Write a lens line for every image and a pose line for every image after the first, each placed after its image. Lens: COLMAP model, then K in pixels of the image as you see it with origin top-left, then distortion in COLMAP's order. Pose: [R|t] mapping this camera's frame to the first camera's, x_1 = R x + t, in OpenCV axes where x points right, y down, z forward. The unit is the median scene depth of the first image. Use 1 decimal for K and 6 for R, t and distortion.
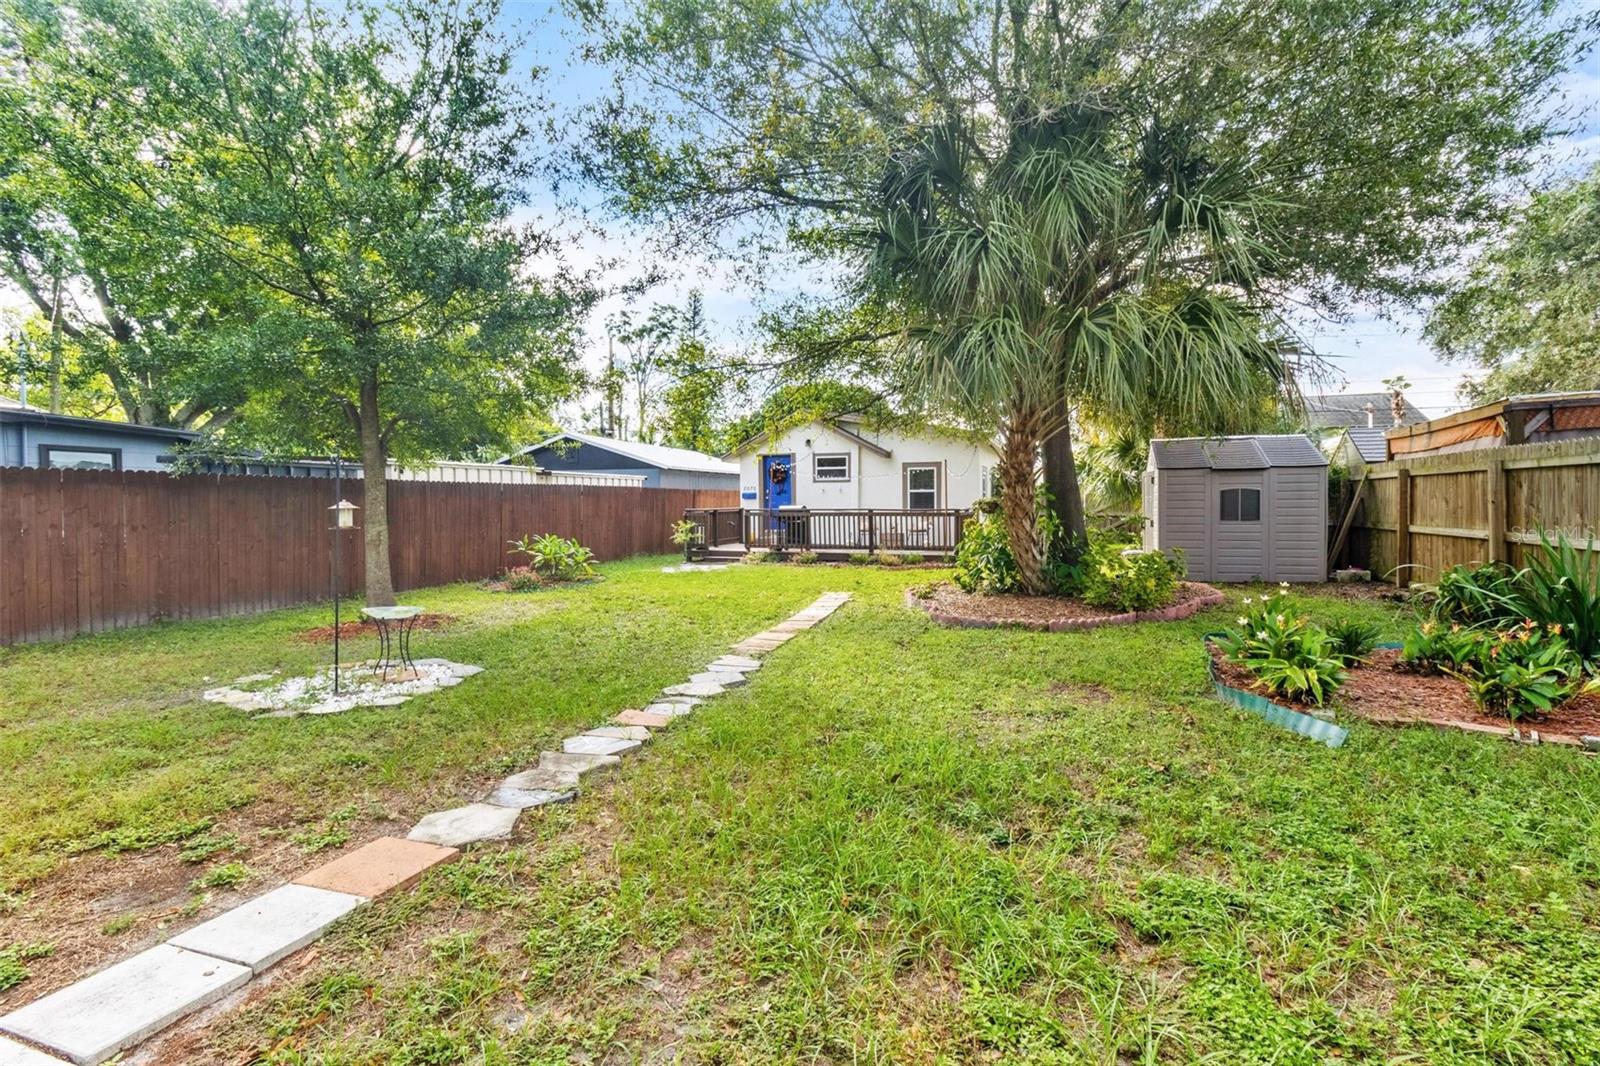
lens RADIAL K [[750.5, 0, 808.3], [0, 750.5, 542.6], [0, 0, 1]] dist [0.005282, 0.000780]
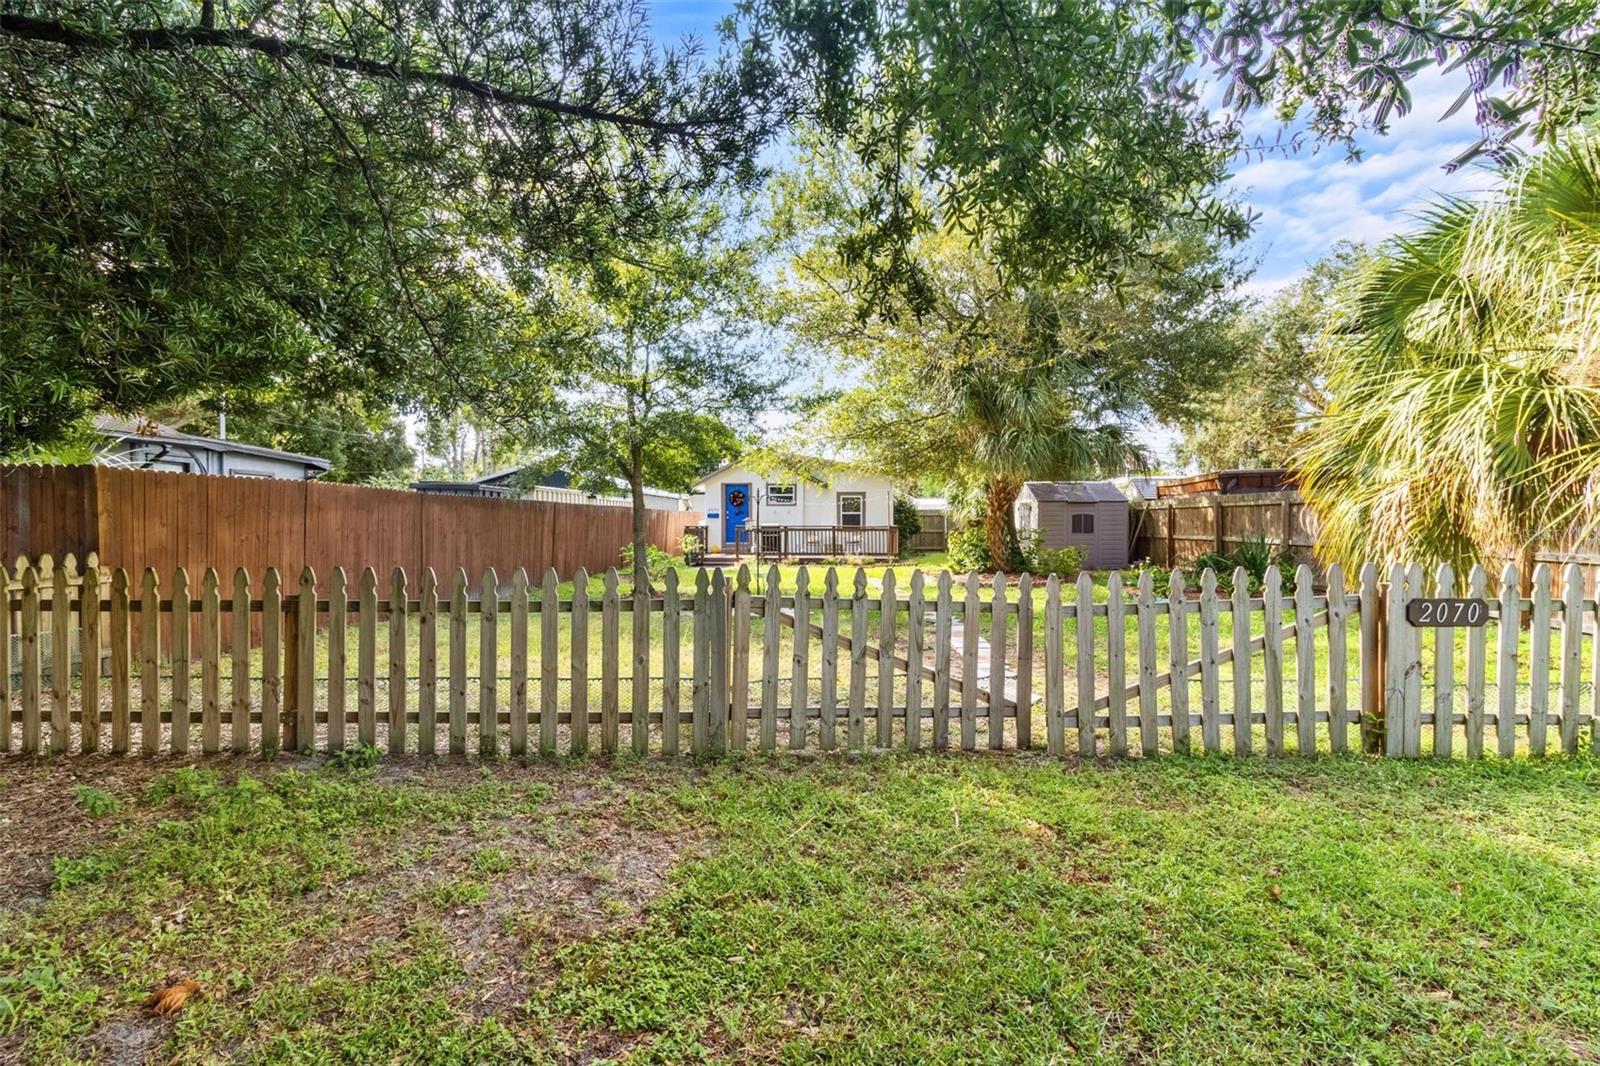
lens RADIAL K [[750.5, 0, 808.3], [0, 750.5, 542.6], [0, 0, 1]] dist [0.005282, 0.000780]
pose [[0.953461, -0.003411, 0.301496, -0.336559], [0.011499, 0.999620, -0.025053, 0.017881], [-0.301296, 0.027354, 0.953138, -0.270351]]
